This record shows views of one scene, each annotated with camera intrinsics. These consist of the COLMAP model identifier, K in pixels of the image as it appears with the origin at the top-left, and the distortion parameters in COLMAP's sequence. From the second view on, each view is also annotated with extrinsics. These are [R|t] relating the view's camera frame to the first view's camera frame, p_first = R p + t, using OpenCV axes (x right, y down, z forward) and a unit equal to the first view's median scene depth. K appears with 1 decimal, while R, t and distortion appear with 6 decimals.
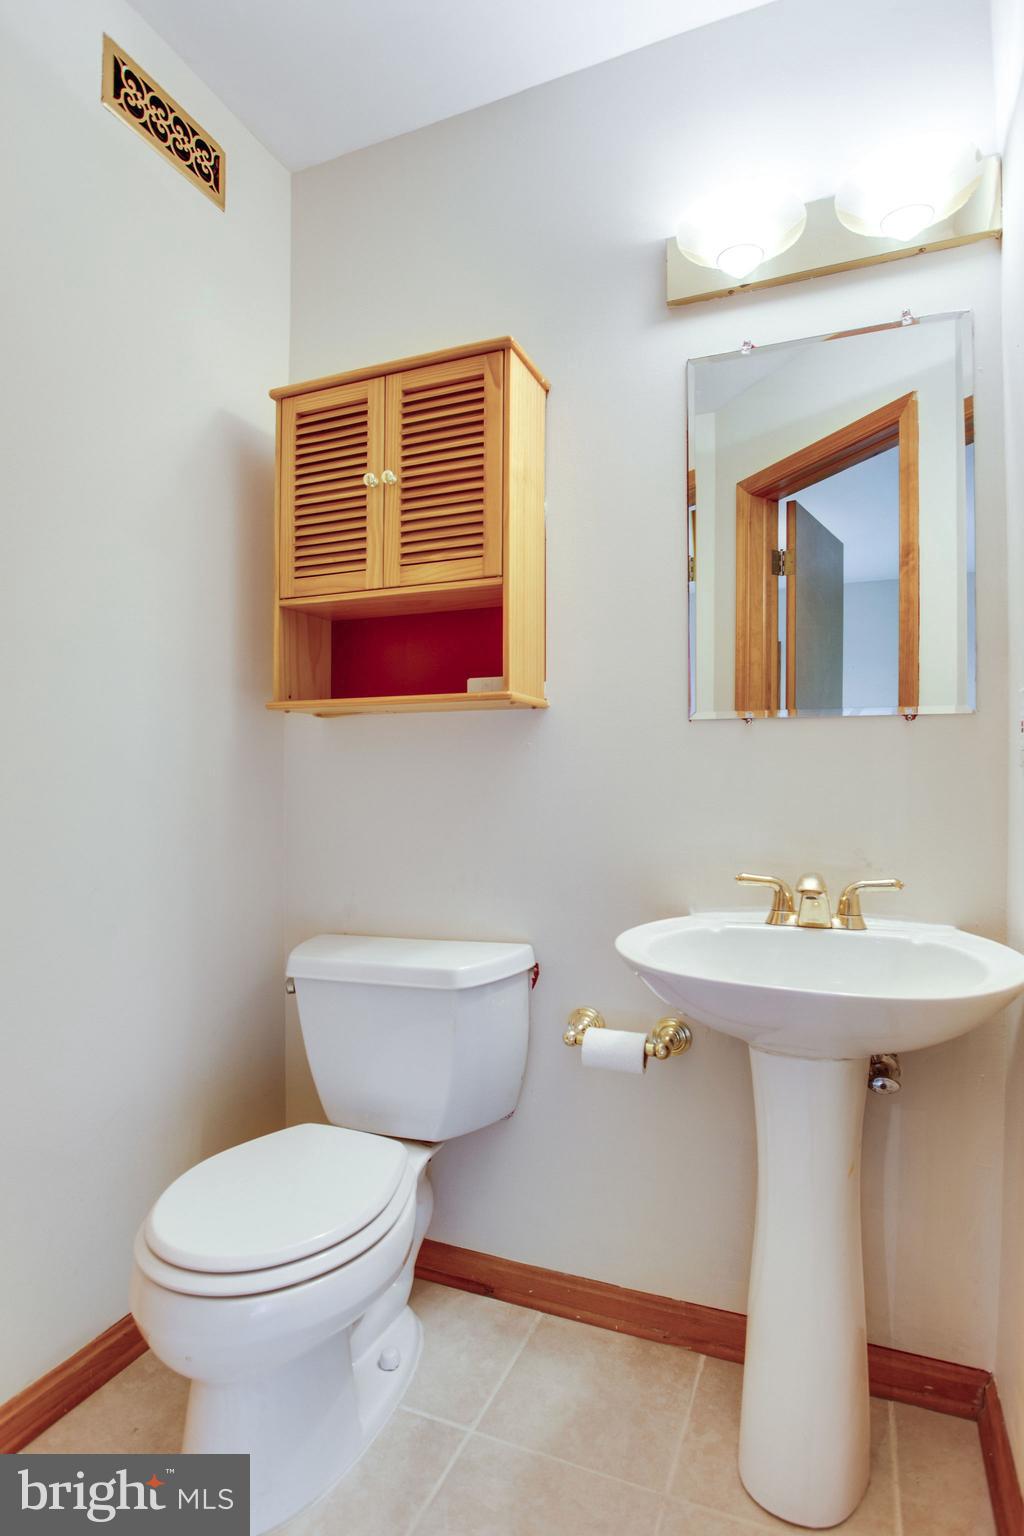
lens RADIAL K [[798.7, 0, 516.2], [0, 798.7, 809.8], [0, 0, 1]] dist [-0.045944, 0.000844]
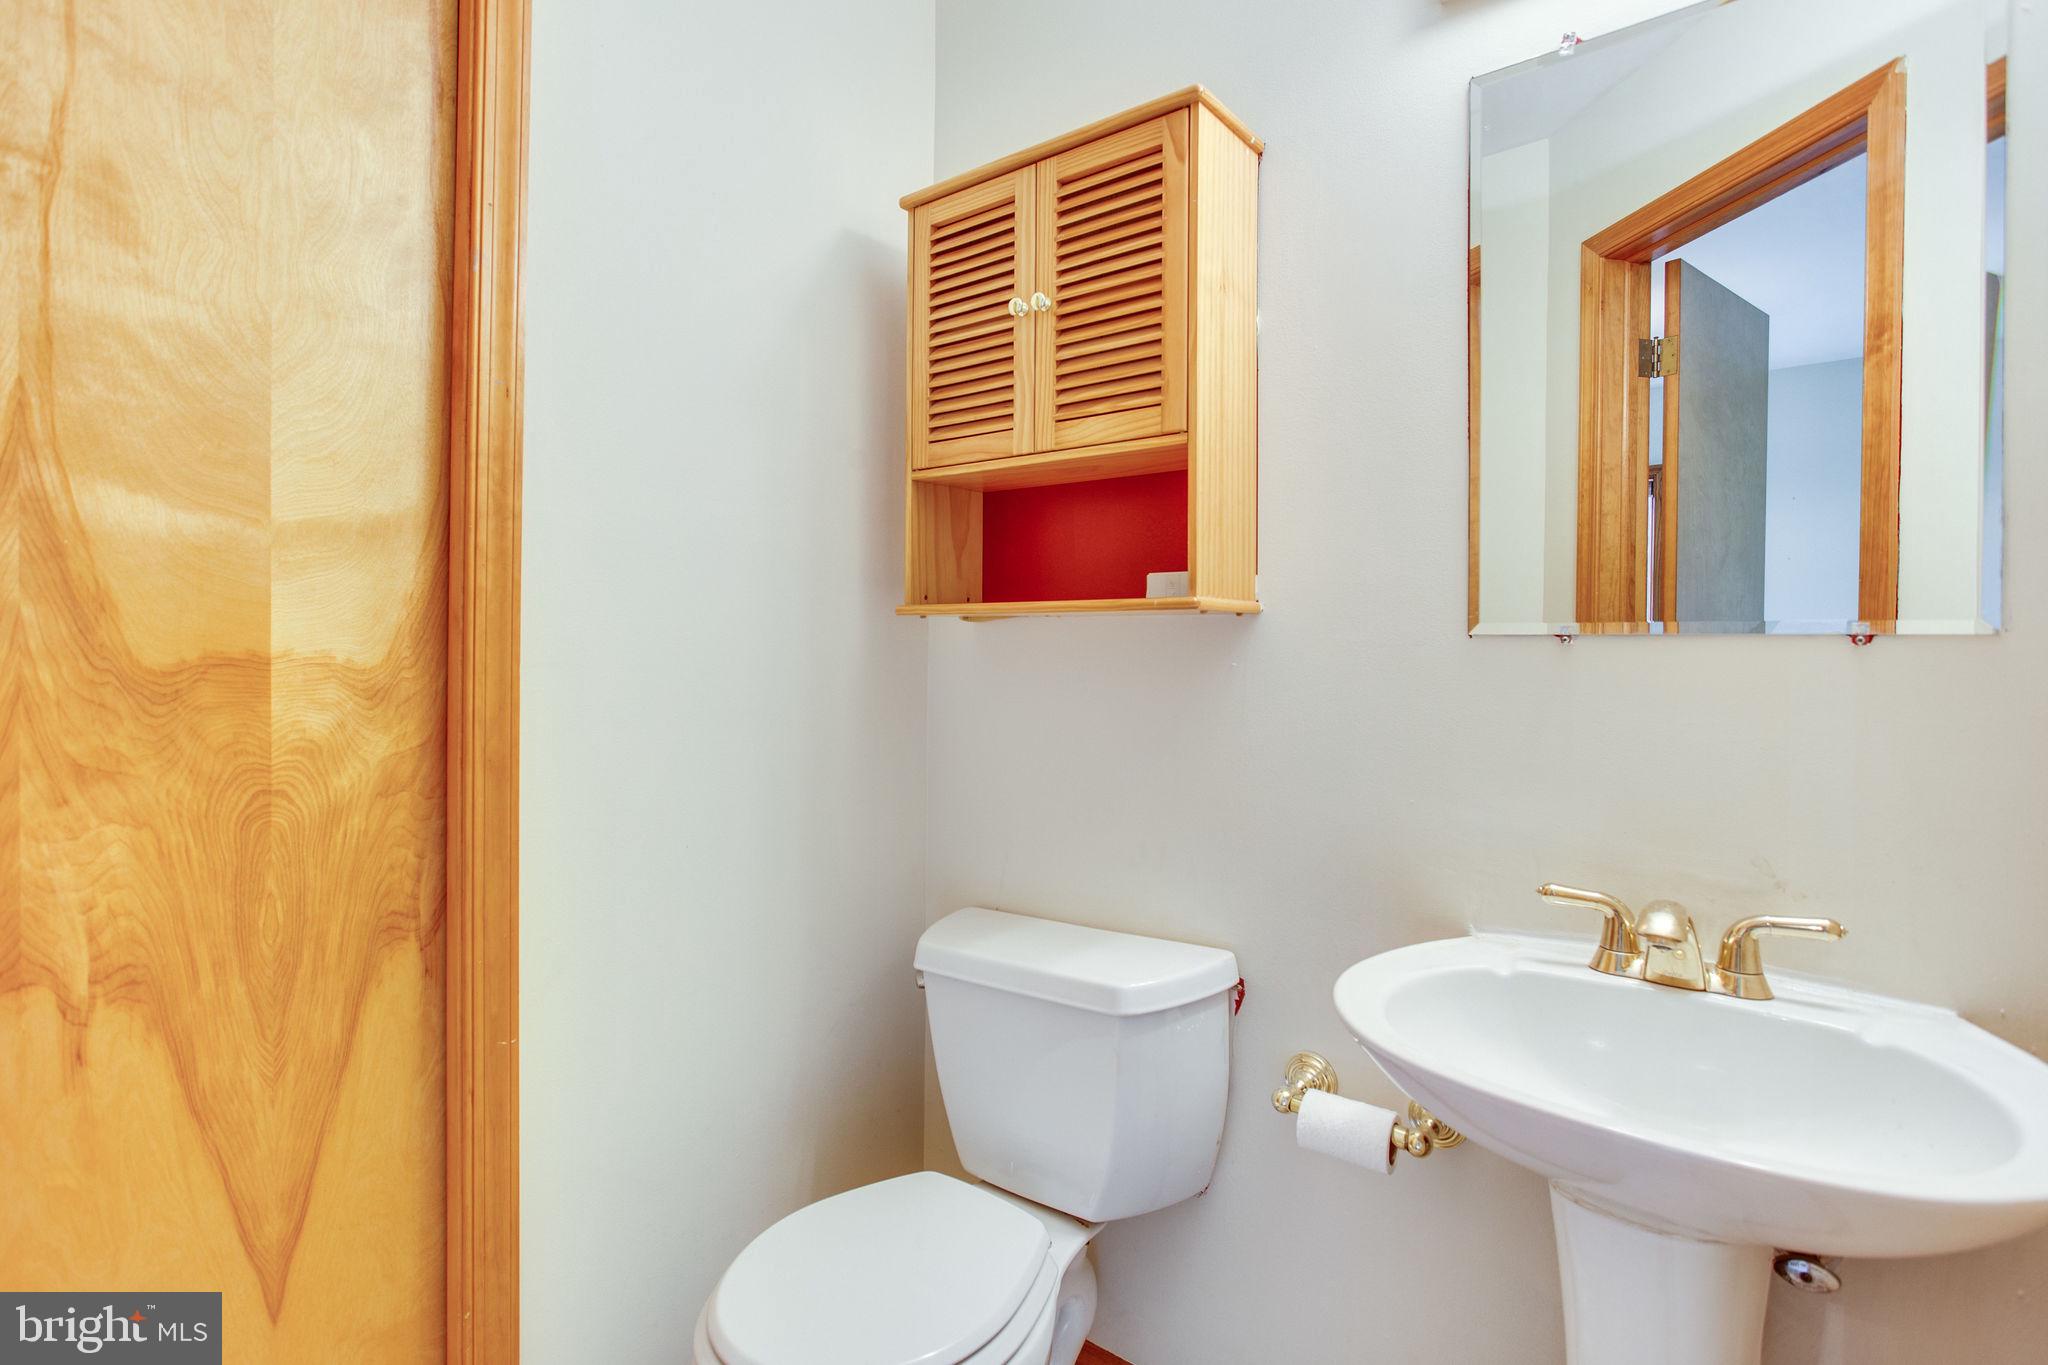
lens RADIAL K [[1007.6, 0, 1024.0], [0, 1007.6, 682.5], [0, 0, 1]] dist [-0.041828, 0.025590]
pose [[0.963513, -0.002104, -0.267655, 0.072797], [0.003130, 0.999989, 0.003406, -0.067841], [0.267645, -0.004119, 0.963509, 0.093785]]
